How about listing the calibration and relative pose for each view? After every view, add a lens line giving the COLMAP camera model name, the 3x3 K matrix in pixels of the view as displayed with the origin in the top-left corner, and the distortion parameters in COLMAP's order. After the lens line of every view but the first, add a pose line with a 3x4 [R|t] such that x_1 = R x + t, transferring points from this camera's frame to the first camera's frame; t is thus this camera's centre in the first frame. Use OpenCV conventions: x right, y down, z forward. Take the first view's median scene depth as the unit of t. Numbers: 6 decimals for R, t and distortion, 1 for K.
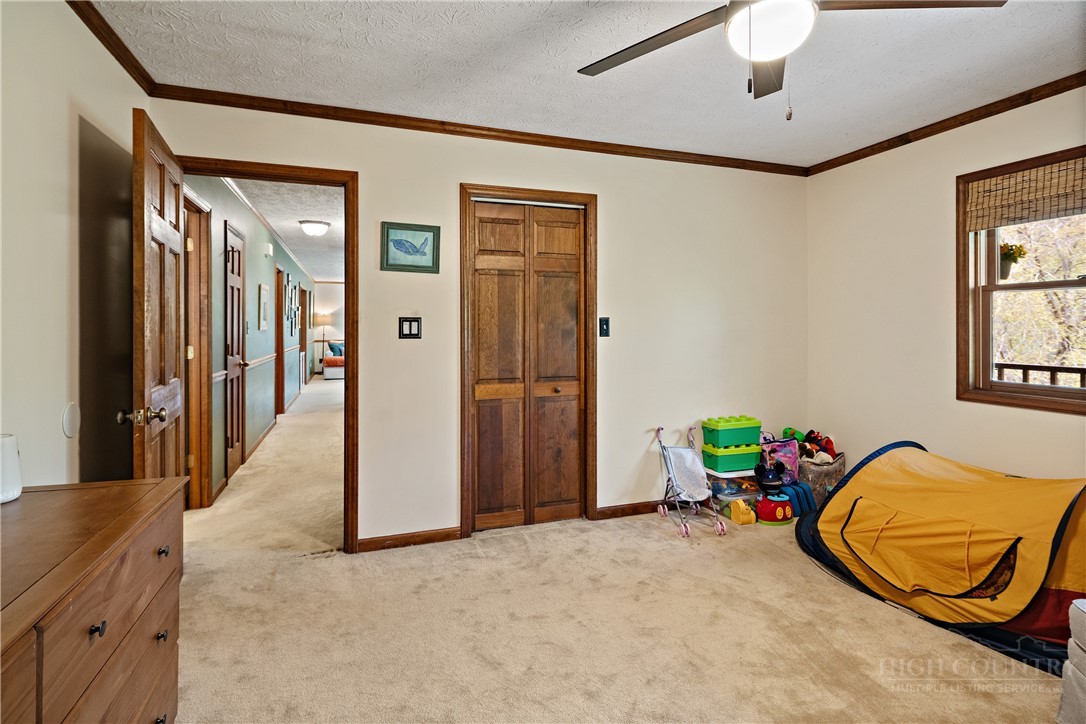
lens RADIAL K [[528.5, 0, 535.2], [0, 528.5, 317.2], [0, 0, 1]] dist [0.005231, -0.005717]
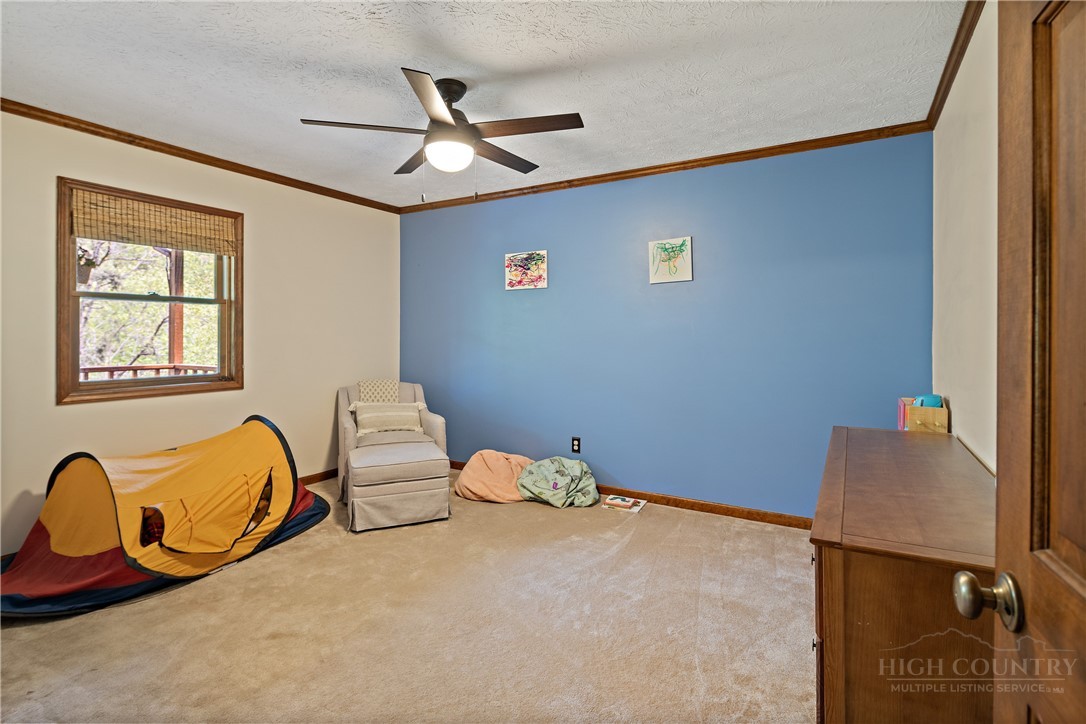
lens RADIAL K [[528.5, 0, 540.0], [0, 528.5, 342.1], [0, 0, 1]] dist [0.005231, -0.005717]
pose [[-0.648842, -0.004923, 0.760907, -0.593059], [-0.004661, 0.999986, 0.002495, 0.035805], [-0.760908, -0.001928, -0.648856, 1.104304]]
